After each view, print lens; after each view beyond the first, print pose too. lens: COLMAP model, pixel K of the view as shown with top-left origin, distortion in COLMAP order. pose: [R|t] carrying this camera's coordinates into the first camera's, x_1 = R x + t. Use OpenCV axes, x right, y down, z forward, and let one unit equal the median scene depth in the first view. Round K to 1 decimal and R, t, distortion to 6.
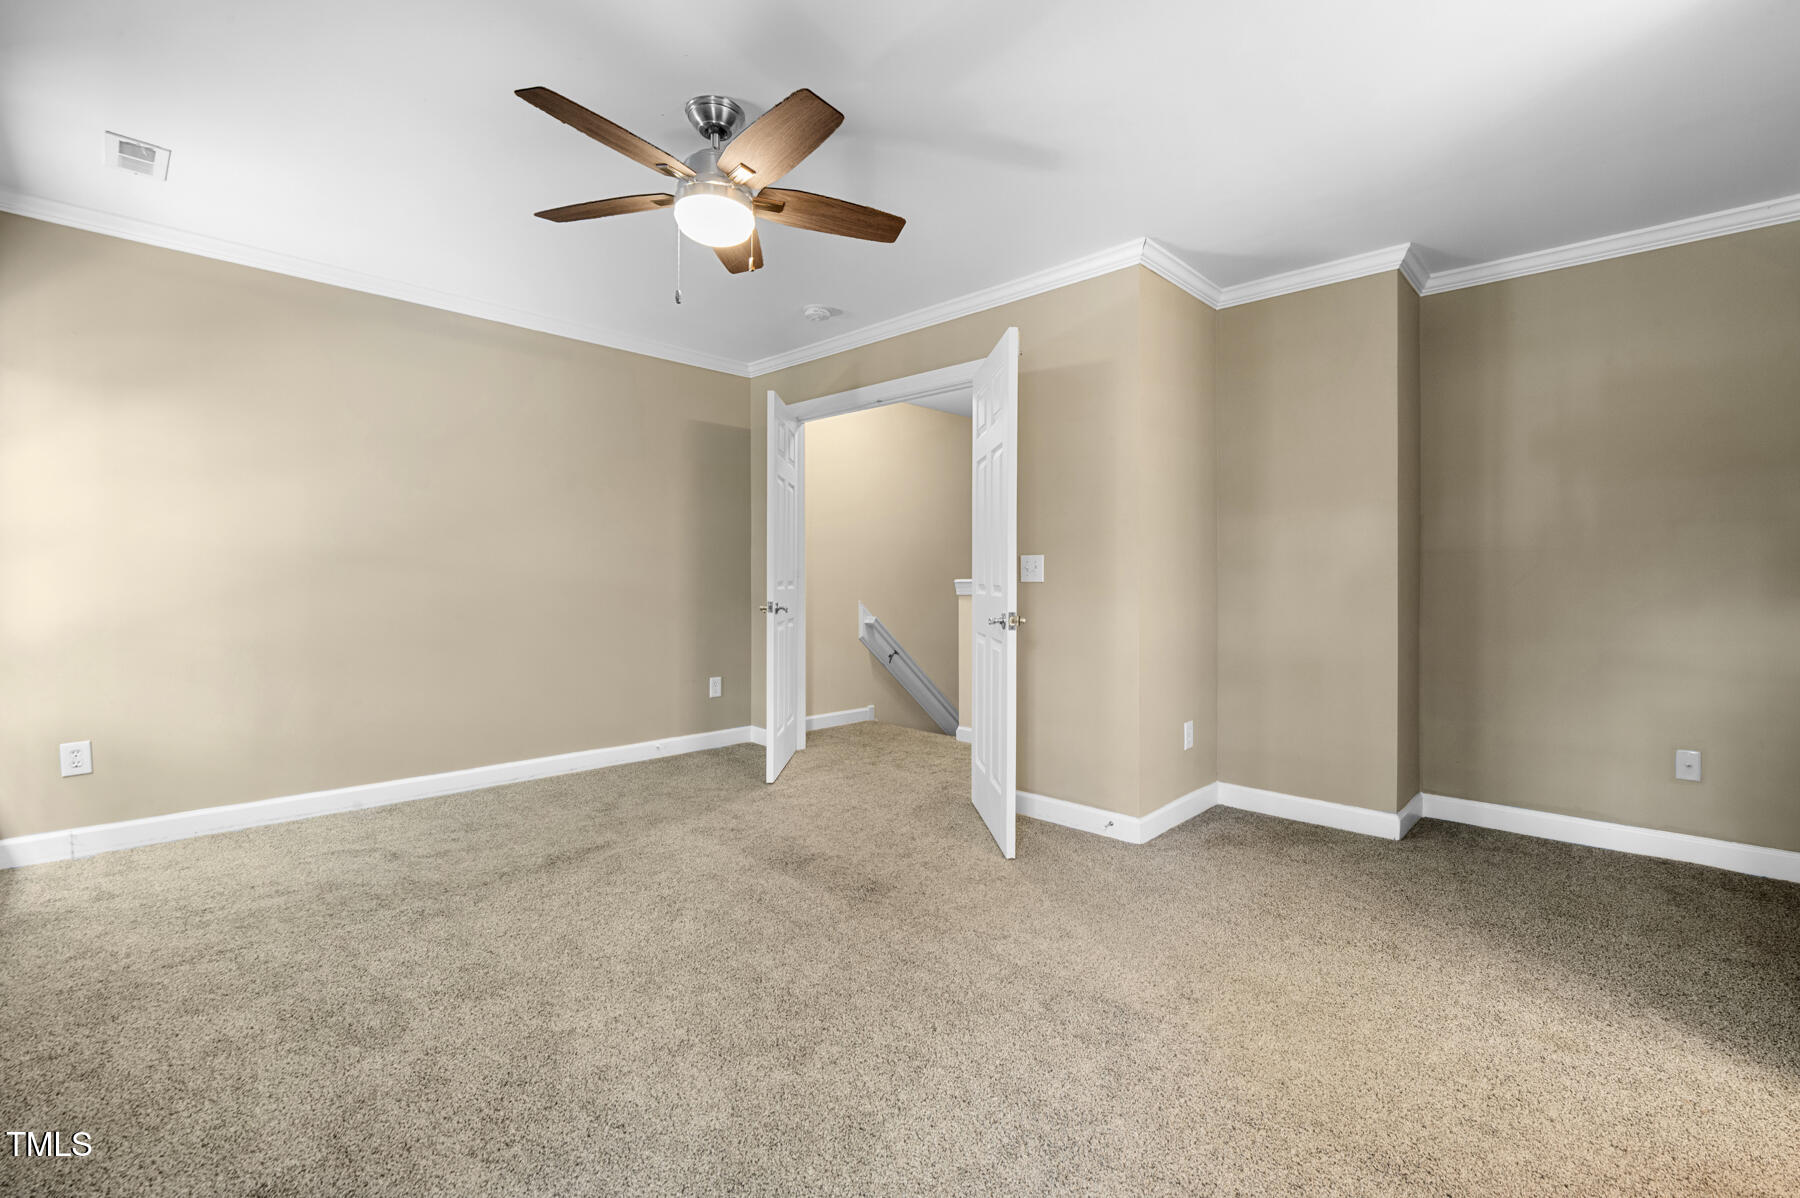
lens RADIAL K [[802.0, 0, 926.2], [0, 802.0, 570.4], [0, 0, 1]] dist [-0.009779, -0.000051]
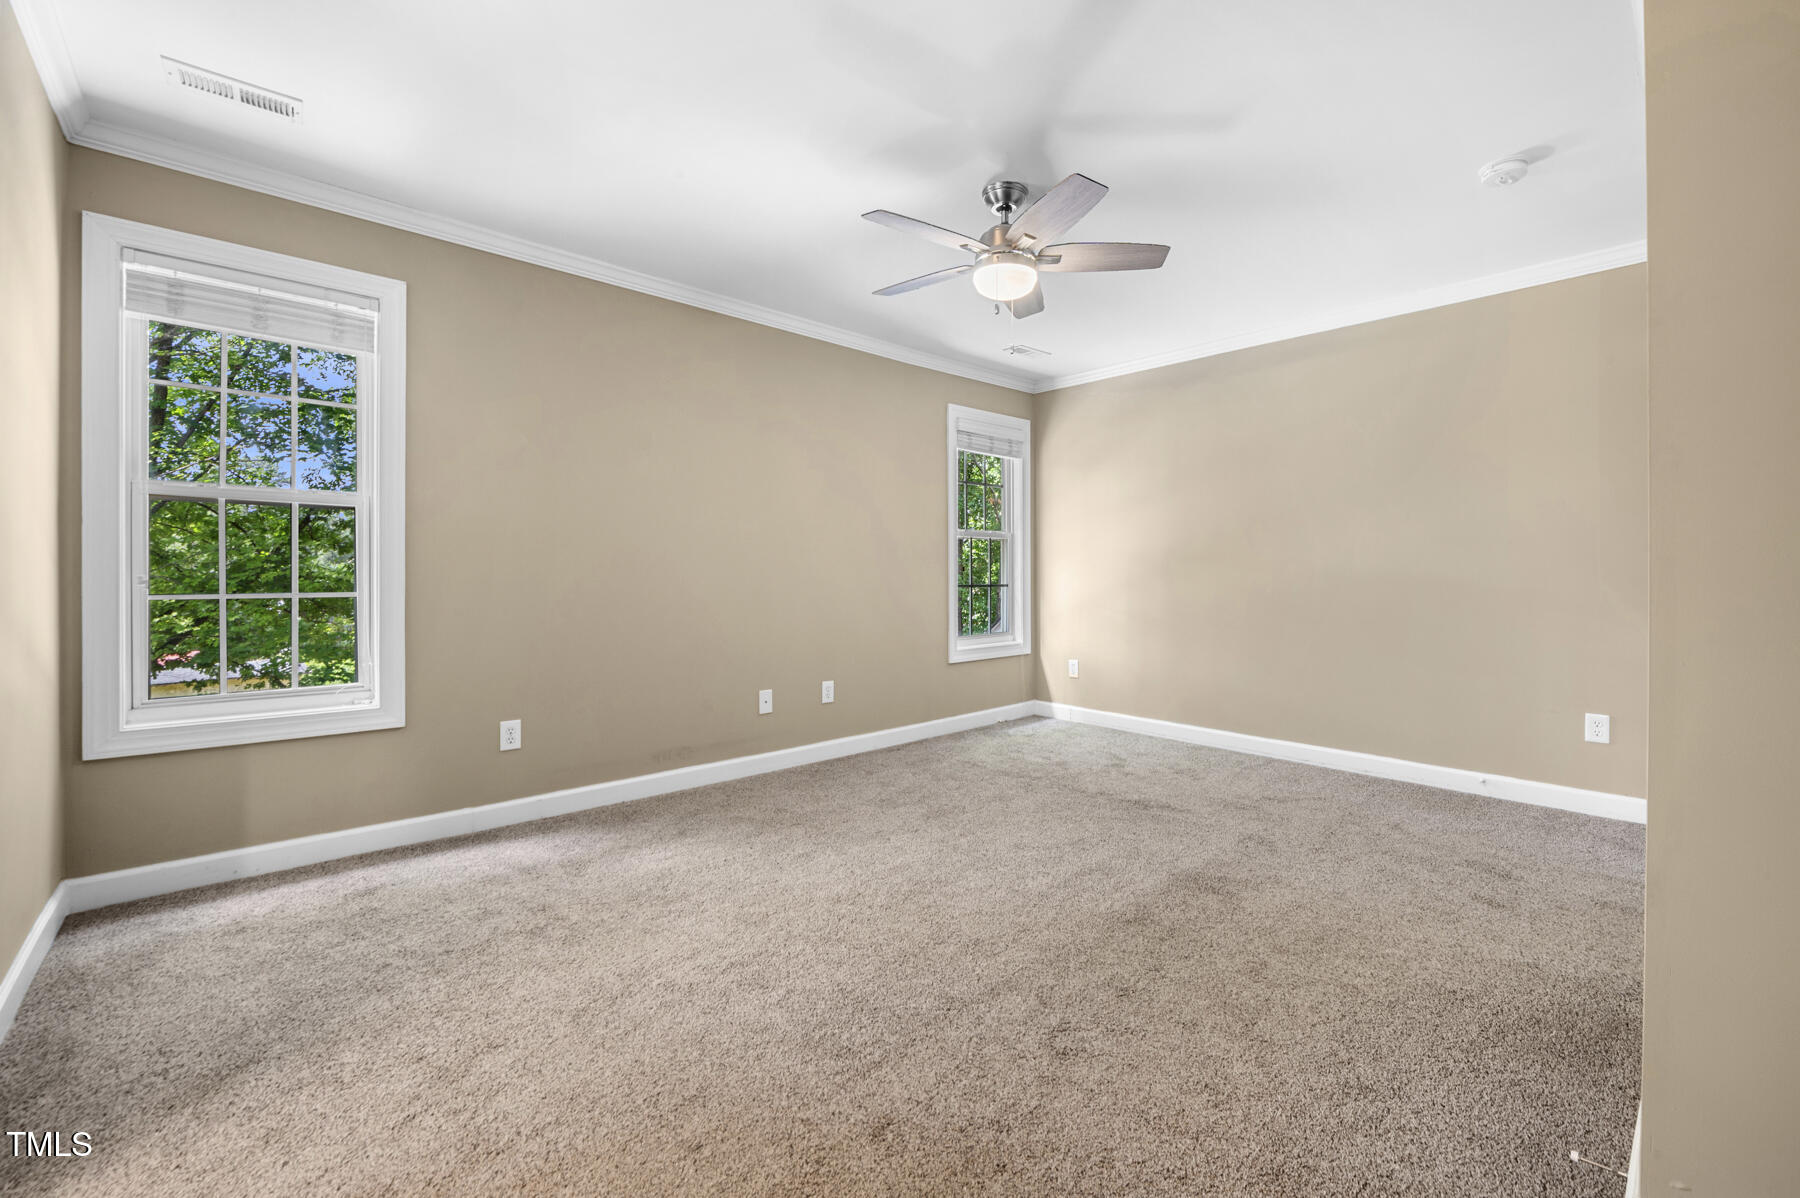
lens RADIAL K [[741.2, 0, 901.5], [0, 741.2, 570.2], [0, 0, 1]] dist [-0.000522, -0.000111]
pose [[-0.086617, -0.003204, -0.996237, 0.683527], [0.008491, 0.999956, -0.003954, 0.008170], [0.996205, -0.008802, -0.086586, 0.718433]]
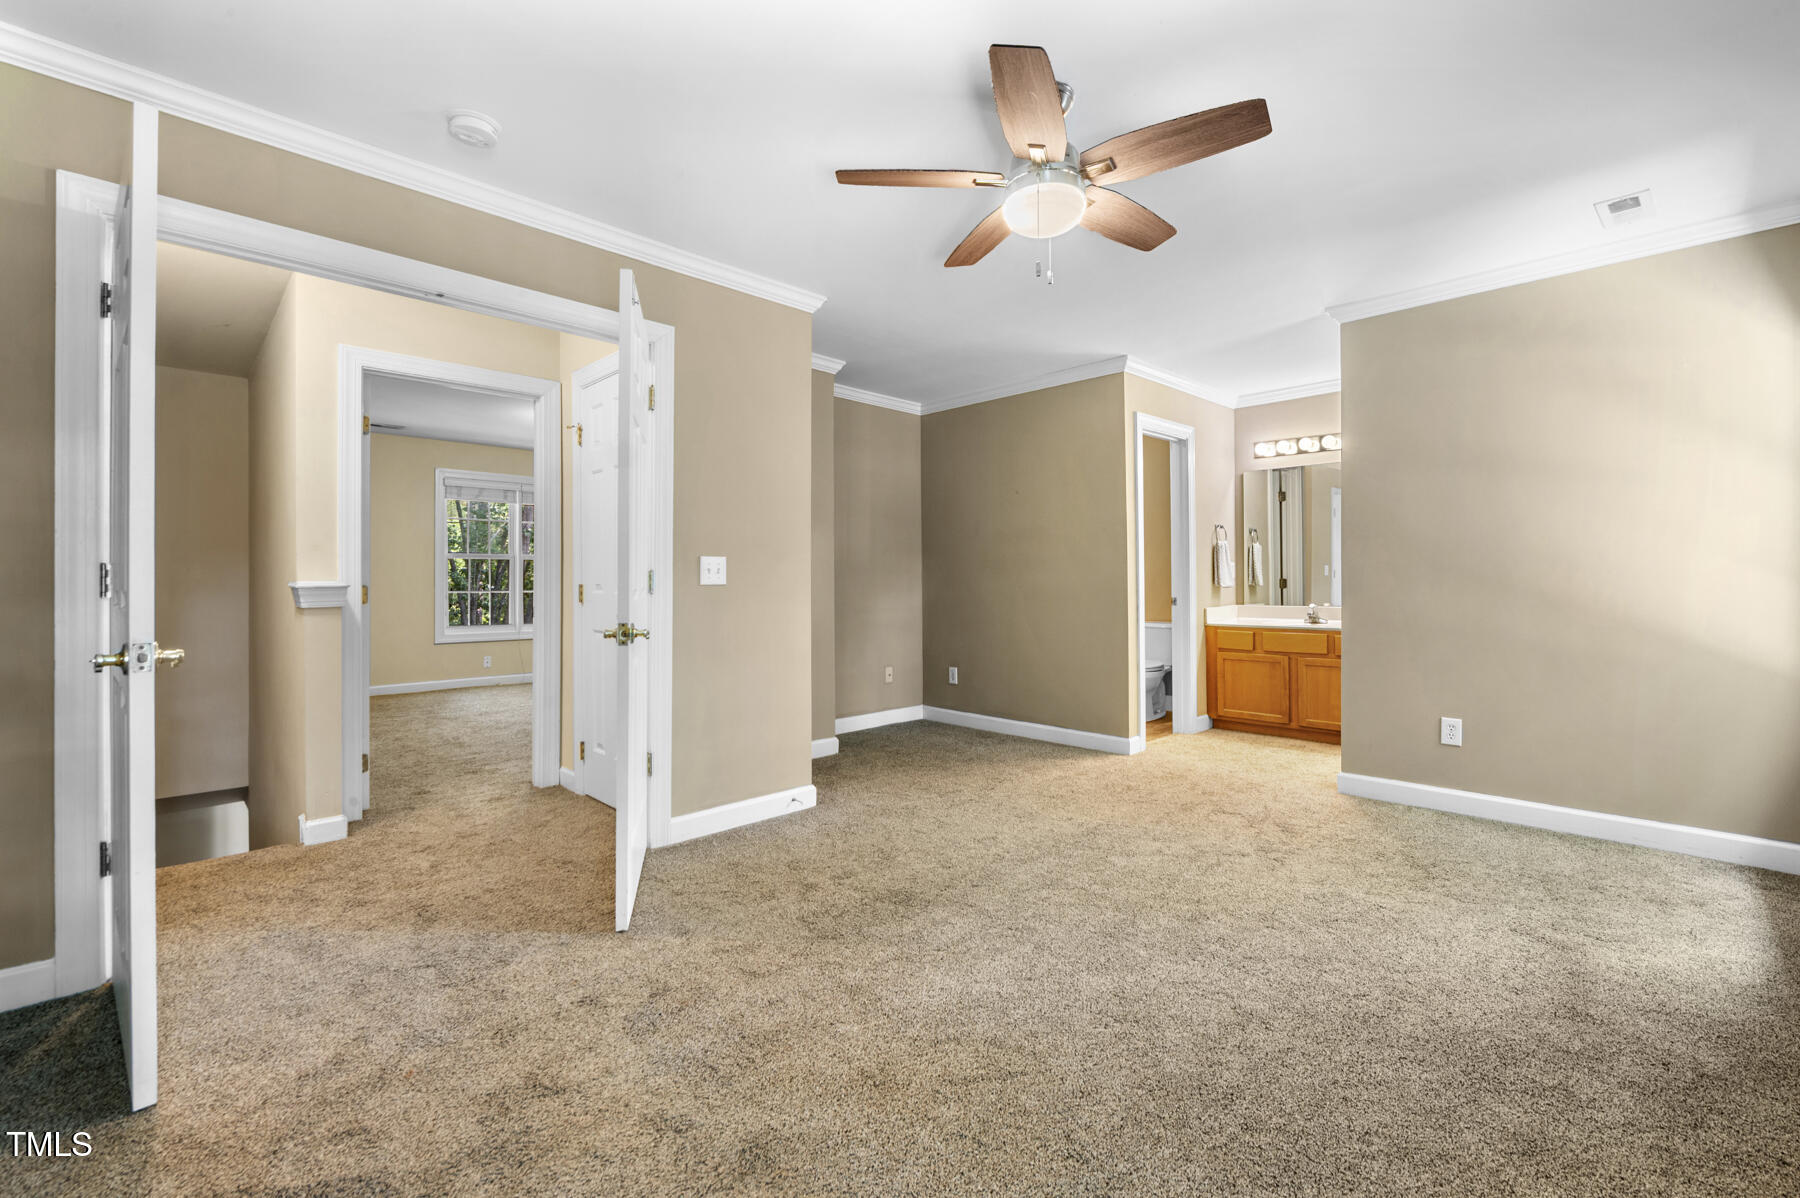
lens RADIAL K [[750.1, 0, 950.5], [0, 750.1, 581.8], [0, 0, 1]] dist [-0.000364, -0.000220]
pose [[0.003418, -0.008015, 0.999962, -0.884515], [-0.008598, 0.999931, 0.008044, -0.000535], [-0.999957, -0.008625, 0.003349, 0.841794]]
